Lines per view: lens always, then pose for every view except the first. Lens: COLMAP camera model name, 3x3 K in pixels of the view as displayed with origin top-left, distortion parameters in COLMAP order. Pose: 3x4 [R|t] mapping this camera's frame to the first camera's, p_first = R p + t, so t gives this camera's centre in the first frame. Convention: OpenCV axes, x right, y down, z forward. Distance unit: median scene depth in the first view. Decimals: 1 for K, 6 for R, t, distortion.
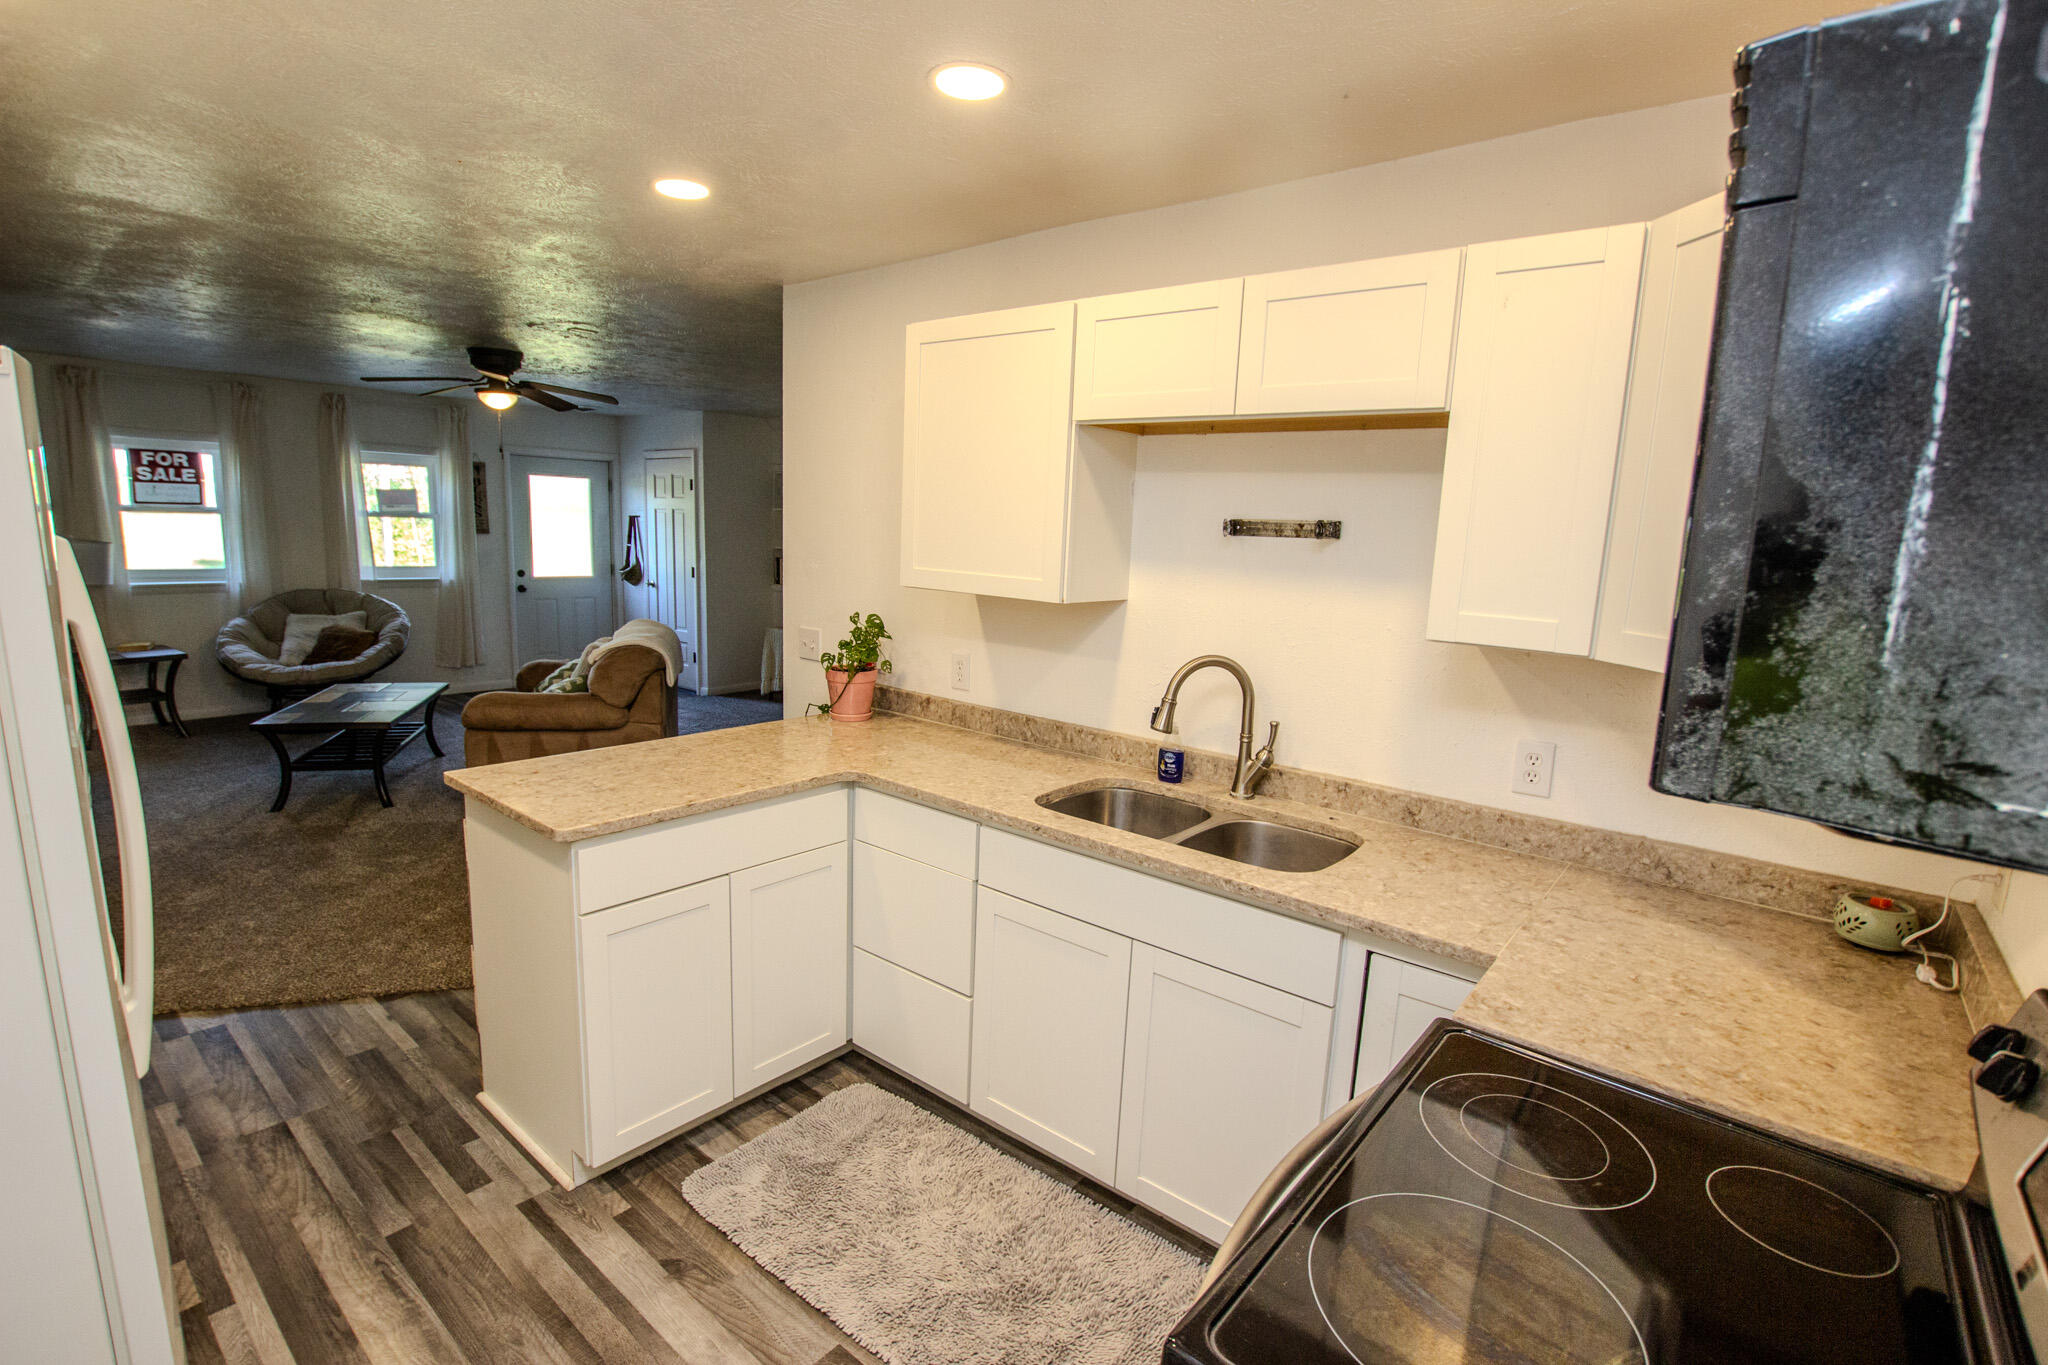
lens RADIAL K [[943.6, 0, 1005.4], [0, 943.6, 692.8], [0, 0, 1]] dist [-0.017187, 0.000644]
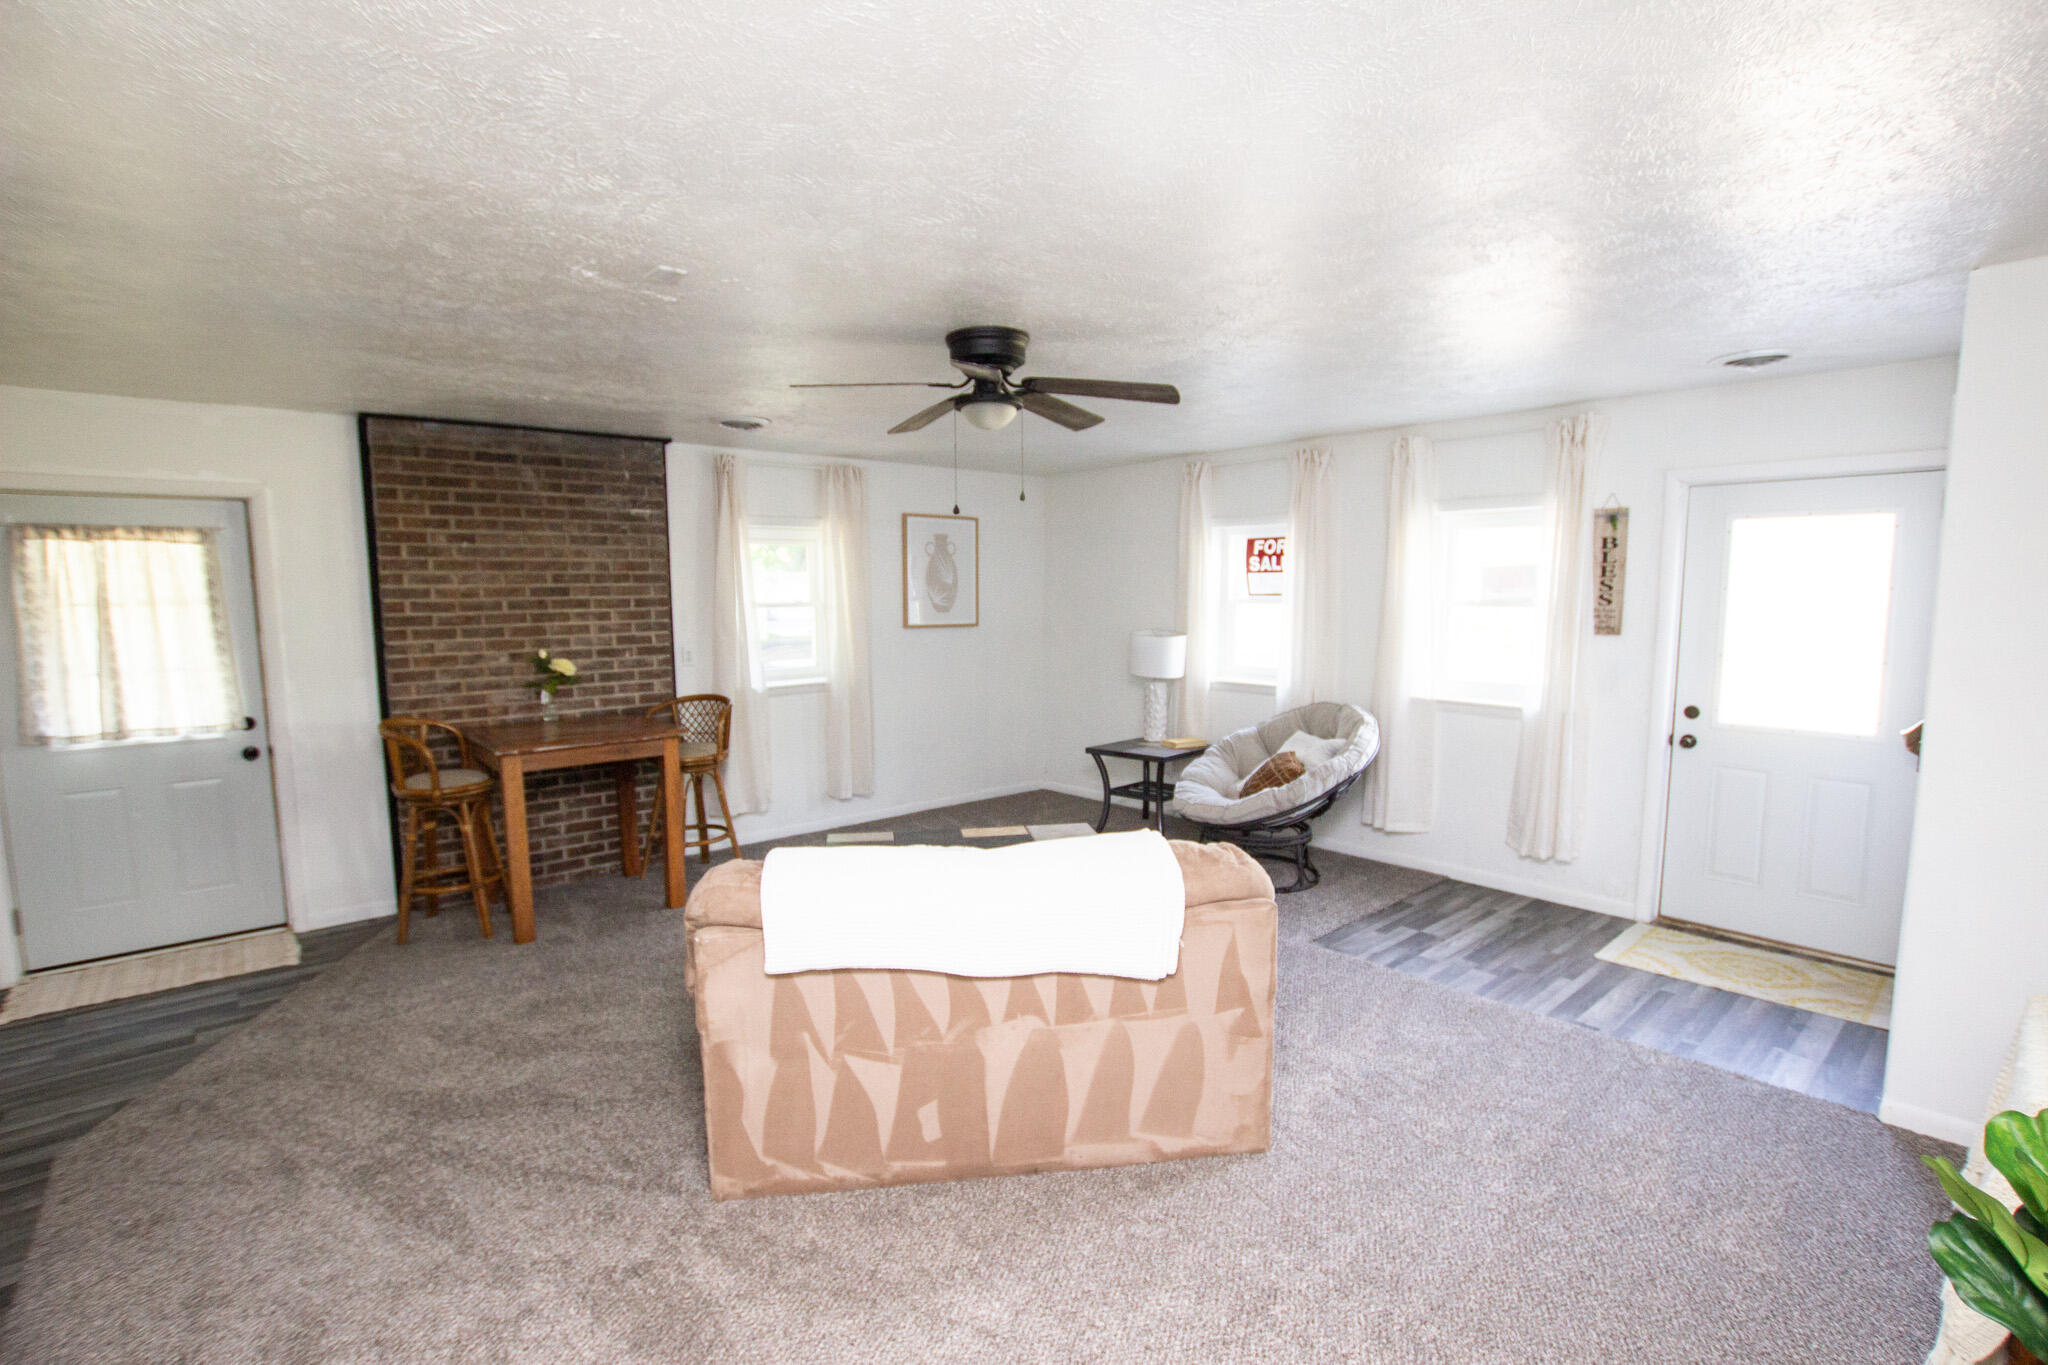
lens RADIAL K [[943.6, 0, 1016.8], [0, 943.6, 688.9], [0, 0, 1]] dist [-0.017187, 0.000644]
pose [[-0.153614, 0.076330, -0.985178, 0.056786], [-0.166980, 0.980668, 0.102017, -0.162091], [0.973920, 0.180177, -0.137899, 0.880726]]
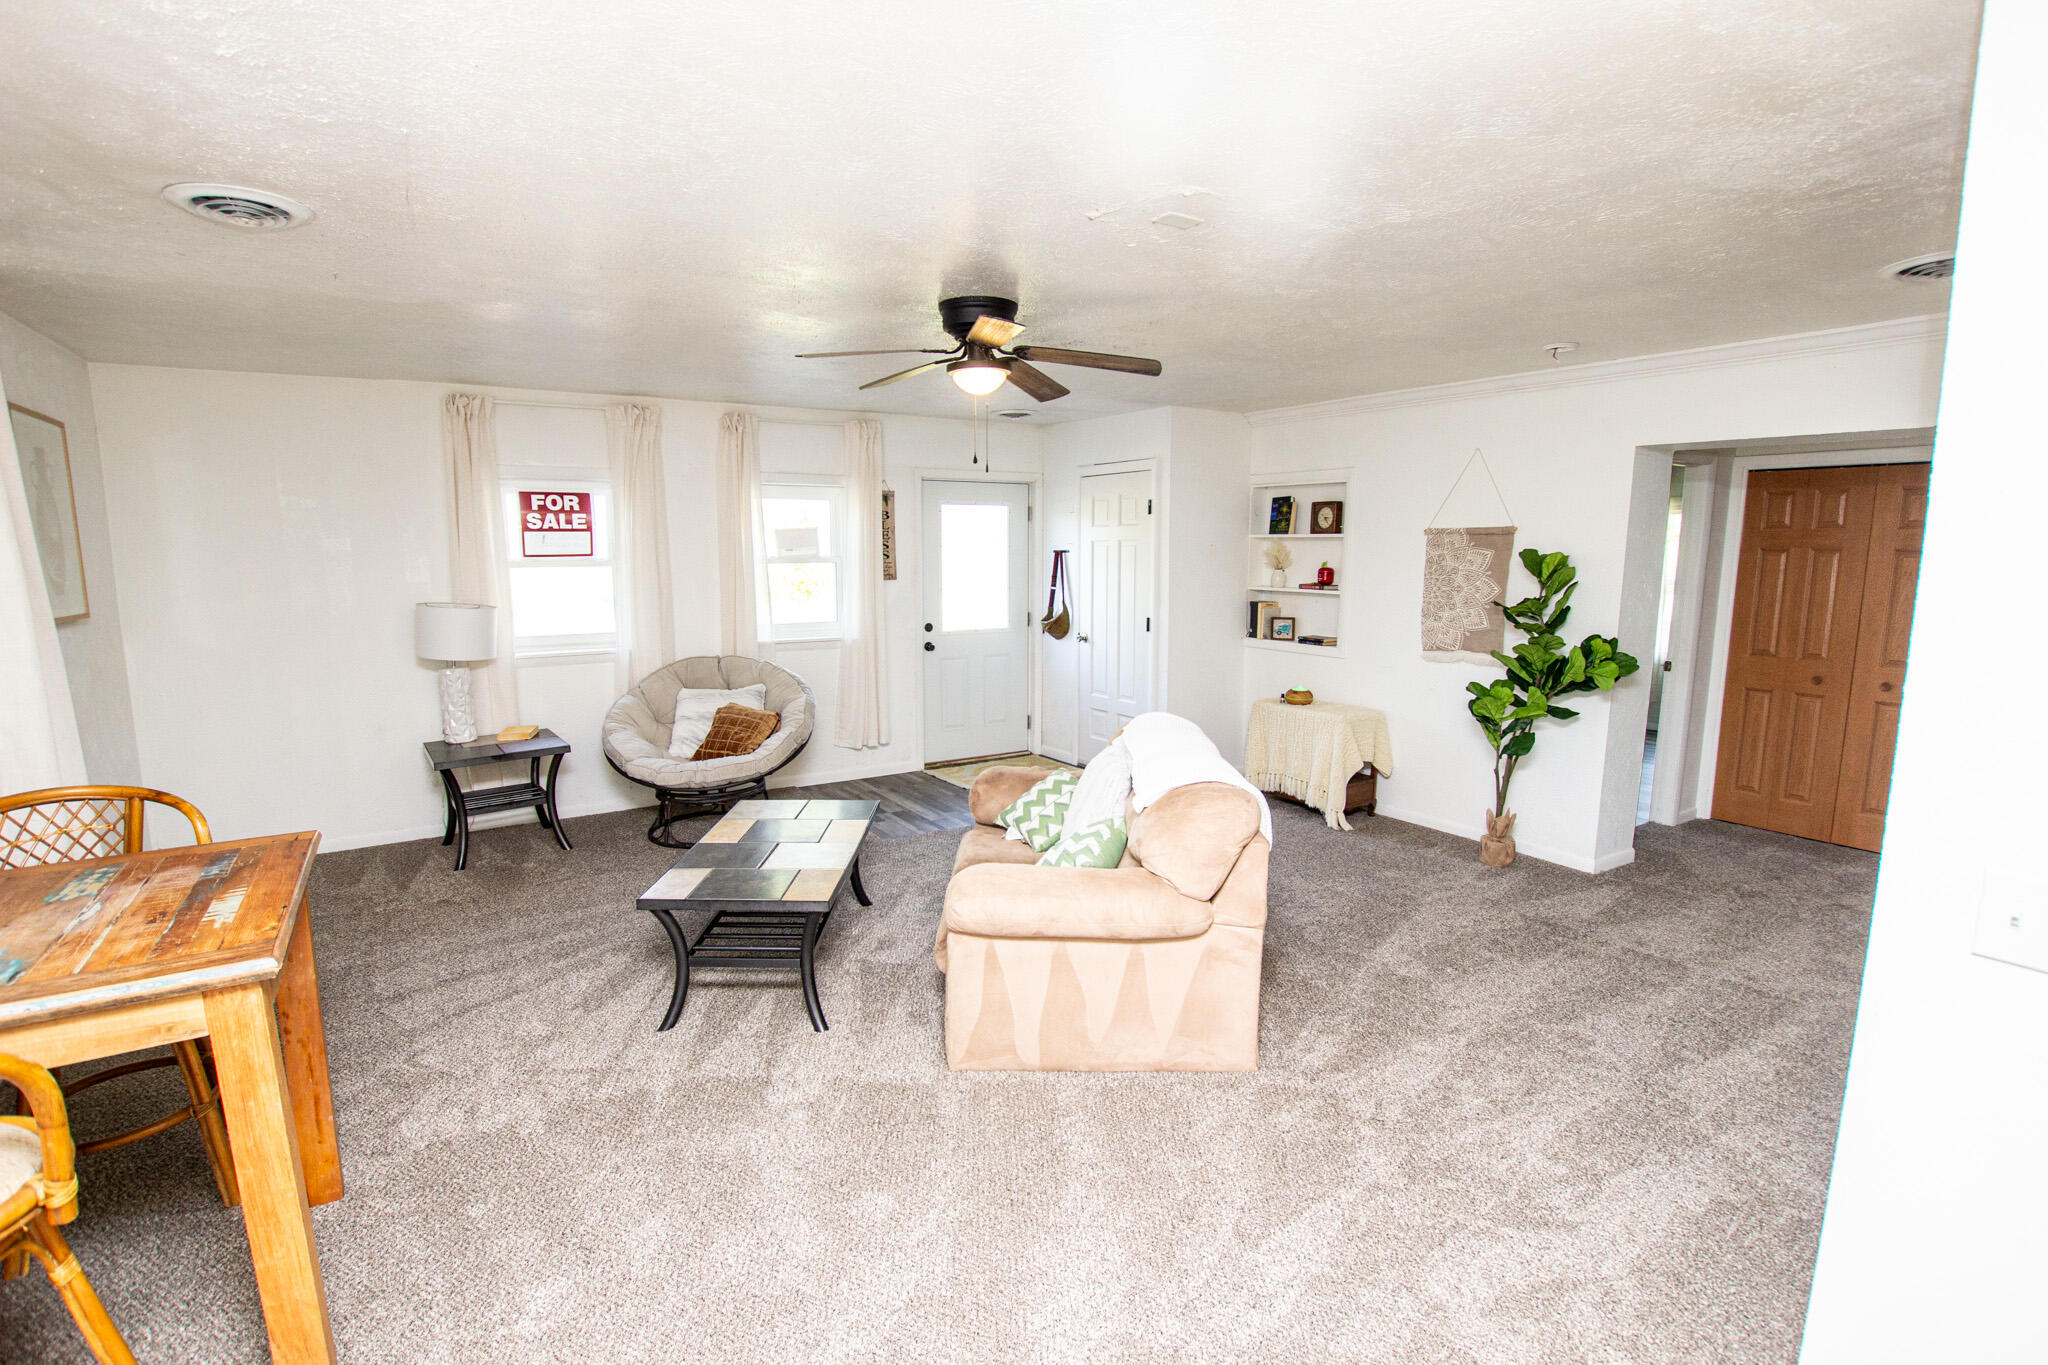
lens RADIAL K [[943.6, 0, 1022.1], [0, 943.6, 685.5], [0, 0, 1]] dist [-0.017187, 0.000644]
pose [[0.957741, 0.005027, -0.287590, -0.258320], [-0.014034, 0.999473, -0.029266, -0.068465], [0.287291, 0.032065, 0.957306, 0.315937]]
